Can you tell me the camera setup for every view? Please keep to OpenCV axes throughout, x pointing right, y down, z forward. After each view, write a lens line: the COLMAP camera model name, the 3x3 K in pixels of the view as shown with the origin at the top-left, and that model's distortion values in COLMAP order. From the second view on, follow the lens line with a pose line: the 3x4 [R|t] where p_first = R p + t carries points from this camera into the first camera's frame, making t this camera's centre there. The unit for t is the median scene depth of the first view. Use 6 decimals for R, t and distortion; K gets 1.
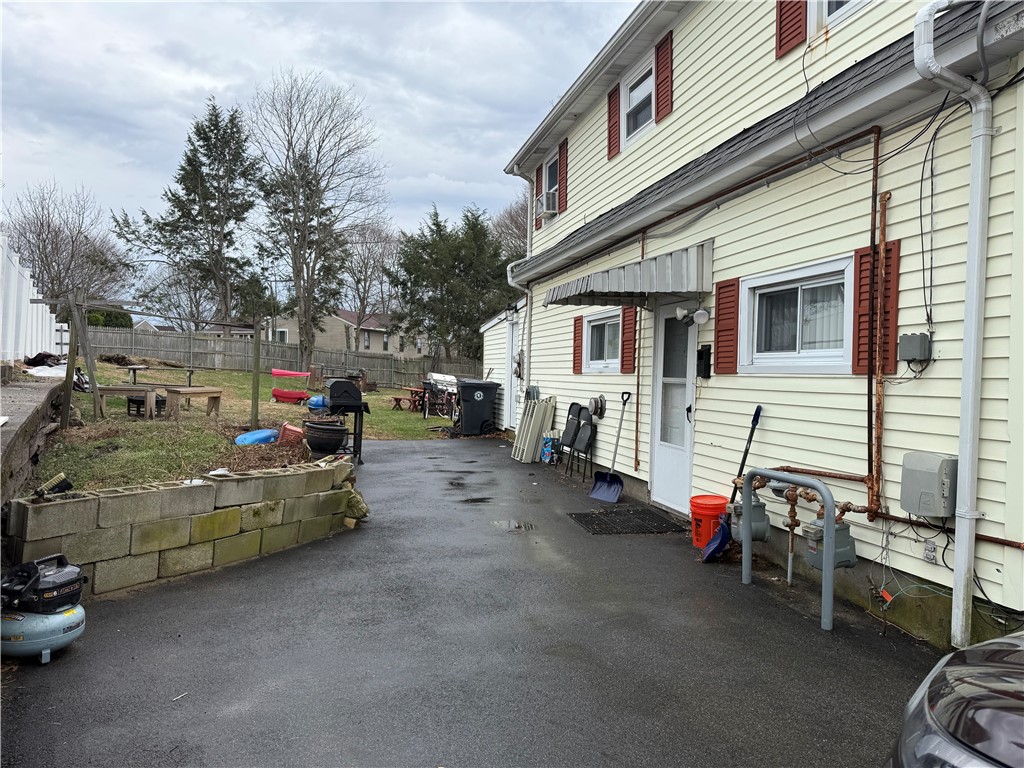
lens RADIAL K [[718.5, 0, 513.5], [0, 718.5, 378.0], [0, 0, 1]] dist [-0.009594, -0.001985]
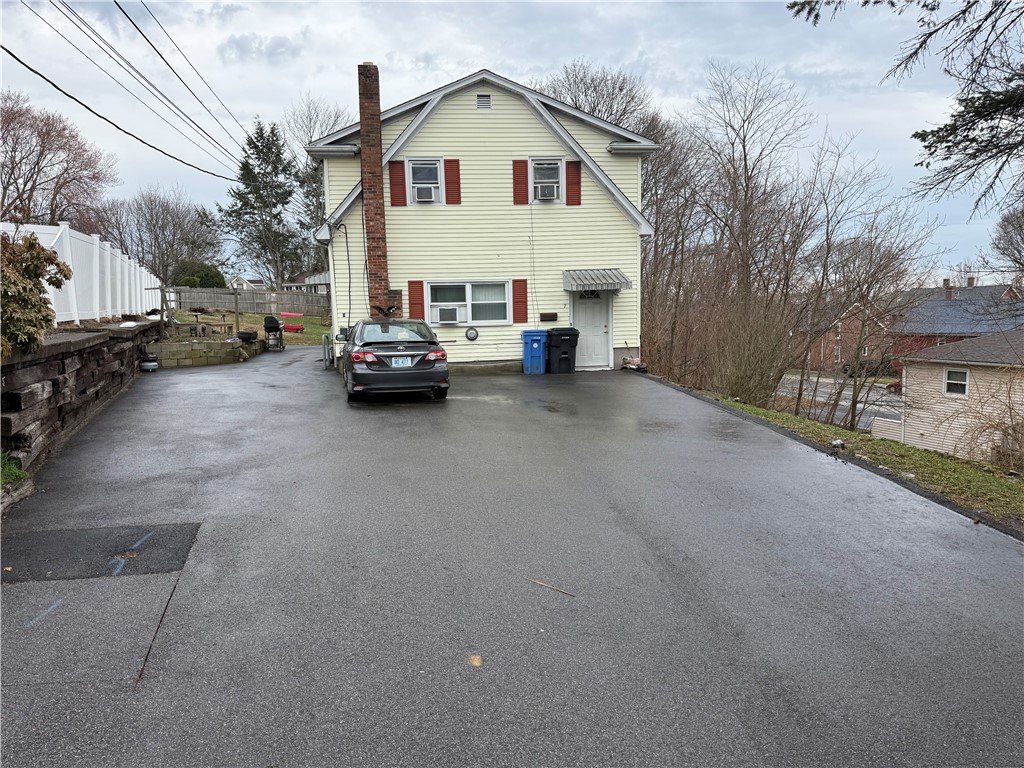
lens RADIAL K [[718.5, 0, 511.6], [0, 718.5, 388.3], [0, 0, 1]] dist [-0.009594, -0.001985]
pose [[0.989872, -0.023764, -0.139959, 0.244677], [0.038170, 0.994137, 0.101167, 0.008608], [0.136734, -0.105484, 0.984976, -0.347172]]
